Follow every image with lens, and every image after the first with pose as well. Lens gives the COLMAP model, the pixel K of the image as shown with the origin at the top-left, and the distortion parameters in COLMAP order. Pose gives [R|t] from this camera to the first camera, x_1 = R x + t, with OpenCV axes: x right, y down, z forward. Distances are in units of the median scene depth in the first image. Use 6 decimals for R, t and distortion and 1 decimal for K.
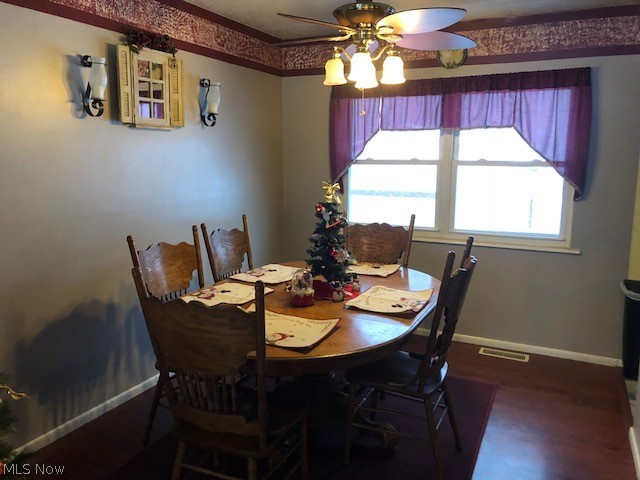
lens RADIAL K [[523.9, 0, 313.6], [0, 523.9, 239.4], [0, 0, 1]] dist [-0.000227, 0.002669]
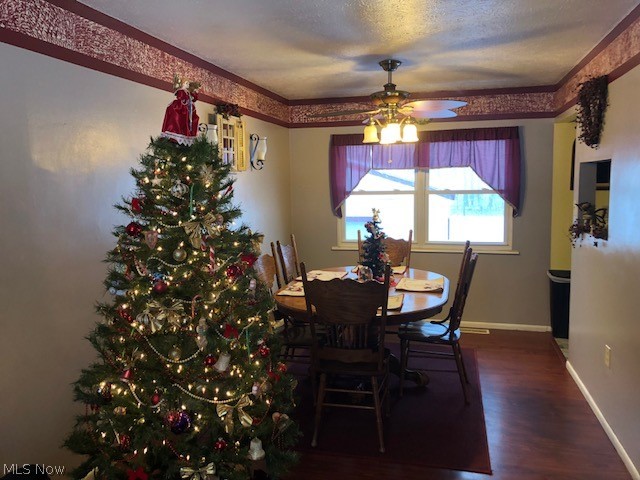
lens RADIAL K [[523.9, 0, 326.4], [0, 523.9, 238.3], [0, 0, 1]] dist [-0.000227, 0.002669]
pose [[0.979690, -0.041066, 0.196269, -0.289684], [0.052535, 0.997180, -0.053589, 0.035154], [-0.193514, 0.062812, 0.979085, -0.304735]]
